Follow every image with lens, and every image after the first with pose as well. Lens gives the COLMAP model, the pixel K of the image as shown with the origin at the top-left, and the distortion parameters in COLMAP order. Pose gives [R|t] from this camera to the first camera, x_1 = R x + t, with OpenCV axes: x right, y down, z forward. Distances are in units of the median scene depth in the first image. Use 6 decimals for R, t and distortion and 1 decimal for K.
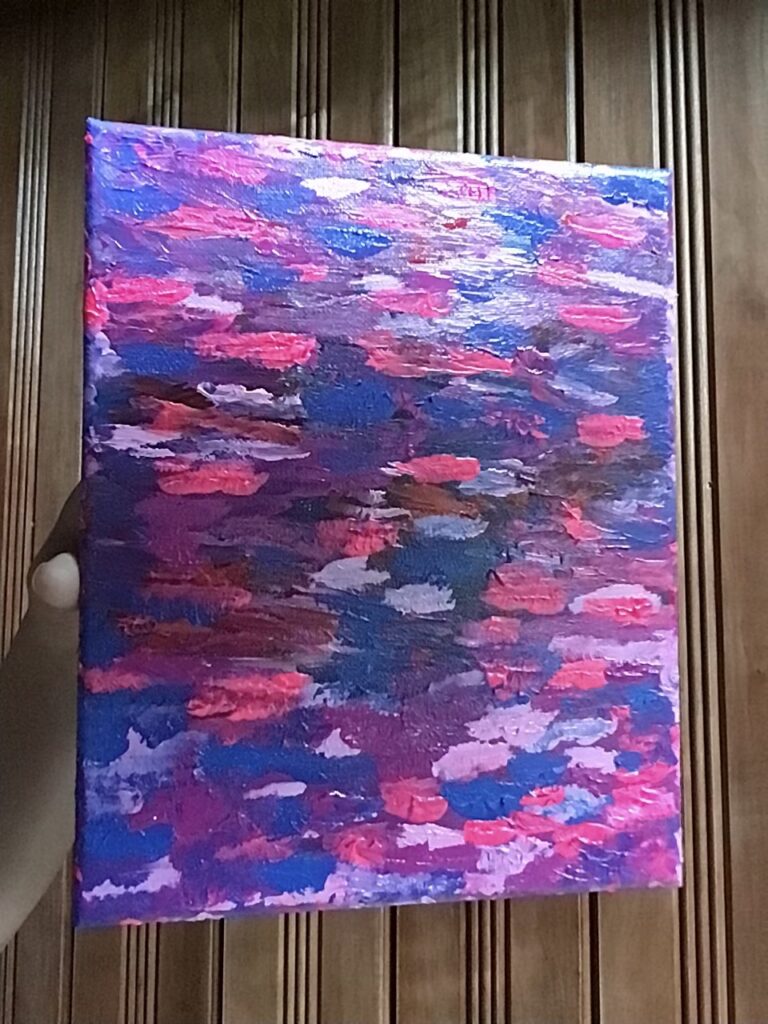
lens RADIAL K [[920.7, 0, 403.0], [0, 920.7, 392.7], [0, 0, 1]] dist [-0.001592, -0.001892]
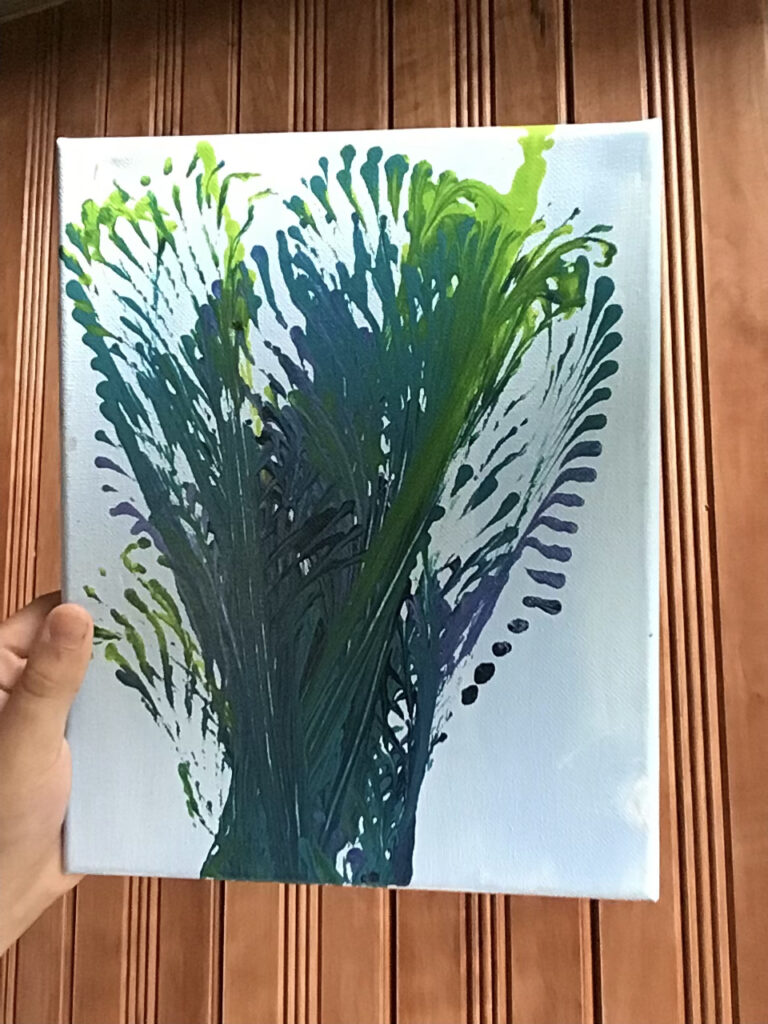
lens RADIAL K [[926.1, 0, 384.4], [0, 926.1, 519.7], [0, 0, 1]] dist [-0.004018, 0.006744]
pose [[0.999845, -0.006504, -0.016362, -0.000411], [0.006011, 0.999532, -0.029980, 0.142771], [0.016549, 0.029877, 0.999417, -0.014477]]
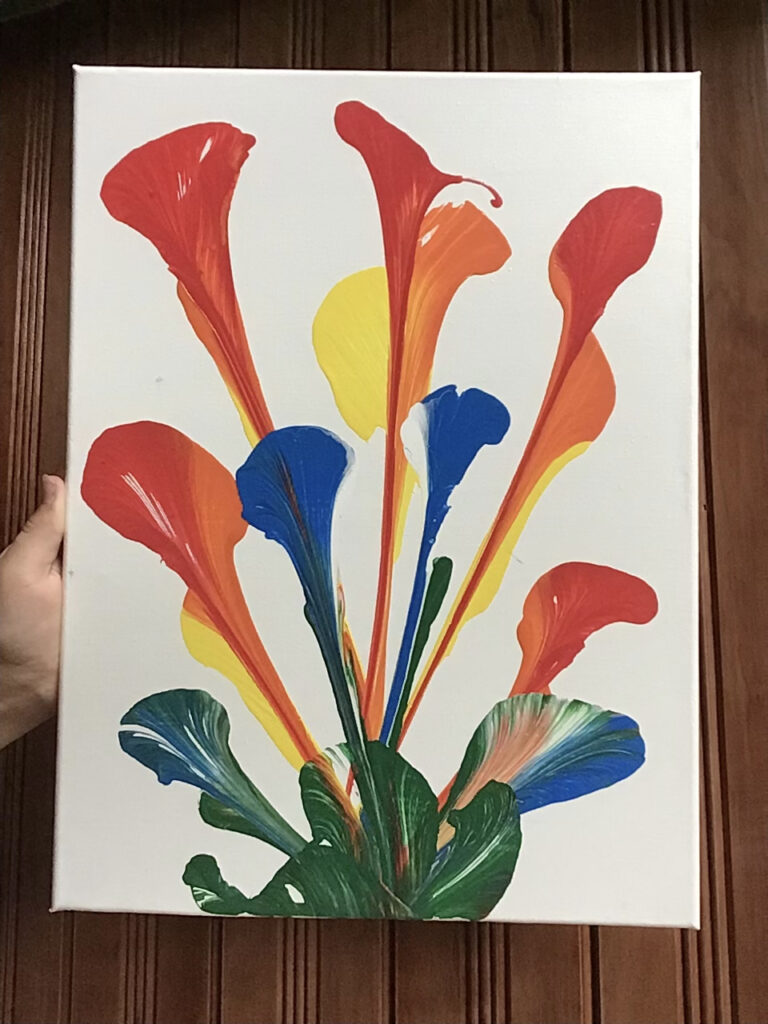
lens RADIAL K [[922.4, 0, 383.8], [0, 922.4, 480.7], [0, 0, 1]] dist [-0.001199, -0.002008]
pose [[0.999852, -0.007344, -0.015552, -0.000259], [0.006913, 0.999595, -0.027588, 0.095368], [0.015748, 0.027477, 0.999498, -0.009649]]
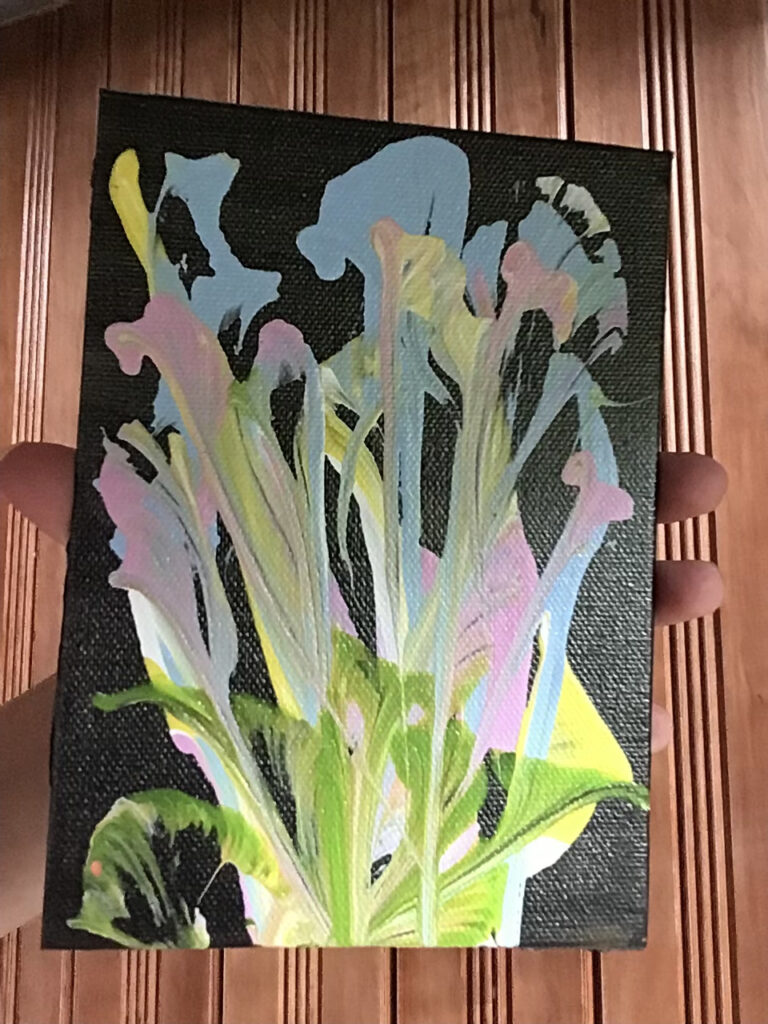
lens RADIAL K [[925.7, 0, 383.2], [0, 925.7, 507.1], [0, 0, 1]] dist [0.000617, -0.009991]
pose [[0.999812, -0.007011, -0.018070, -0.000348], [0.006477, 0.999545, -0.029451, 0.126668], [0.018268, 0.029329, 0.999403, -0.012996]]
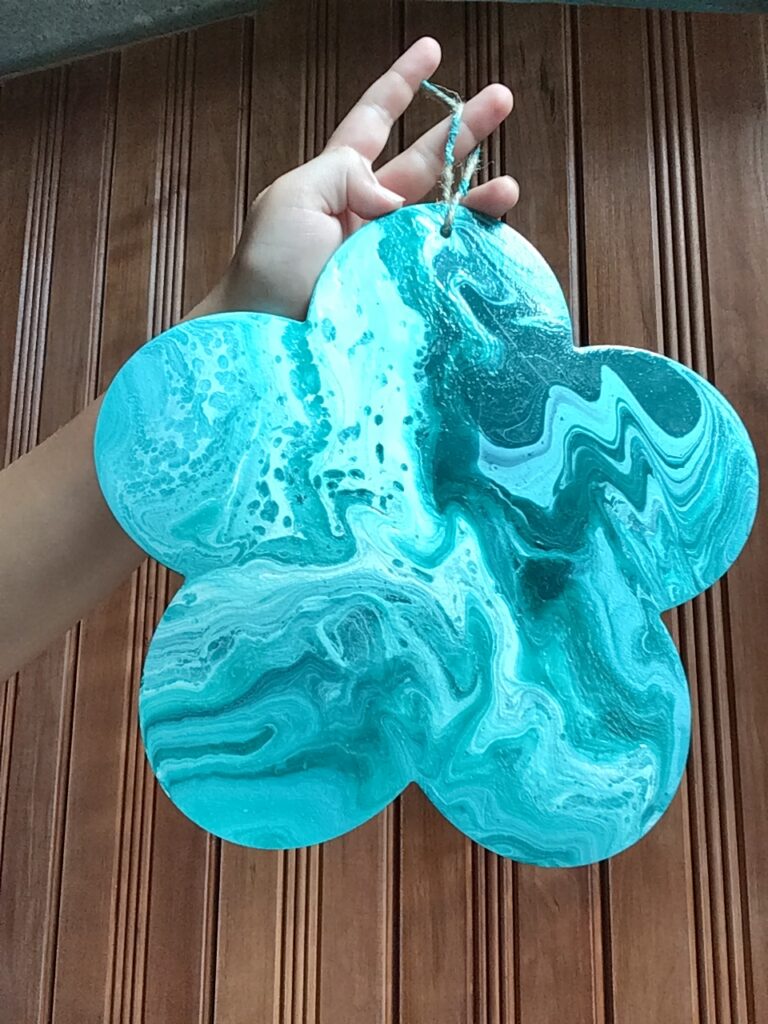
lens RADIAL K [[1045.1, 0, 435.7], [0, 1045.1, 964.4], [0, 0, 1]] dist [-0.006807, 0.007135]
pose [[0.999563, 0.001531, 0.029515, -0.001648], [0.001399, 0.995089, -0.098979, 0.641320], [-0.029521, 0.098977, 0.994652, -0.064496]]
